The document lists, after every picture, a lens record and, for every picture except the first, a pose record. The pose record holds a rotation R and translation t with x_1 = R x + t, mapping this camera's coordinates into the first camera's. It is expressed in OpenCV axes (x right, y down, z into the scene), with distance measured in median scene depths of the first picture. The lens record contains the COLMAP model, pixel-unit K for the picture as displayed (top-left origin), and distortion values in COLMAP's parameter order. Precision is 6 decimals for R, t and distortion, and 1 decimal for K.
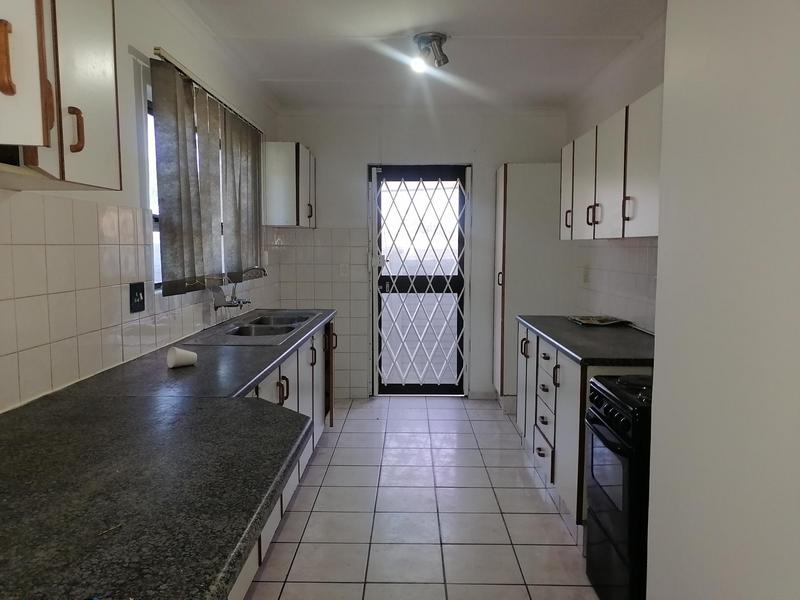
lens RADIAL K [[596.2, 0, 400.7], [0, 596.2, 301.3], [0, 0, 1]] dist [-0.005646, -0.003287]
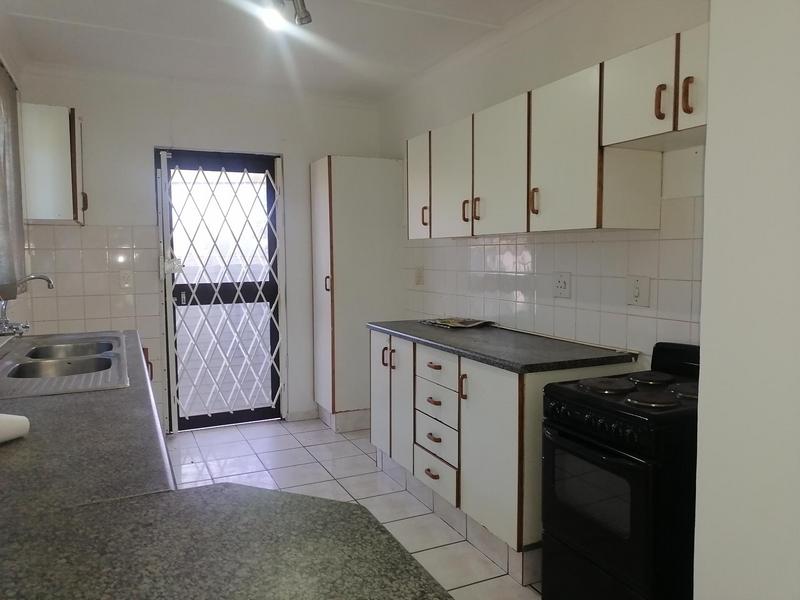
lens RADIAL K [[599.0, 0, 400.6], [0, 599.0, 294.9], [0, 0, 1]] dist [0.000647, 0.004986]
pose [[0.897224, -0.039373, 0.439817, -0.119988], [0.049879, 0.998679, -0.012348, -0.003581], [-0.438750, 0.033017, 0.898003, 0.132865]]
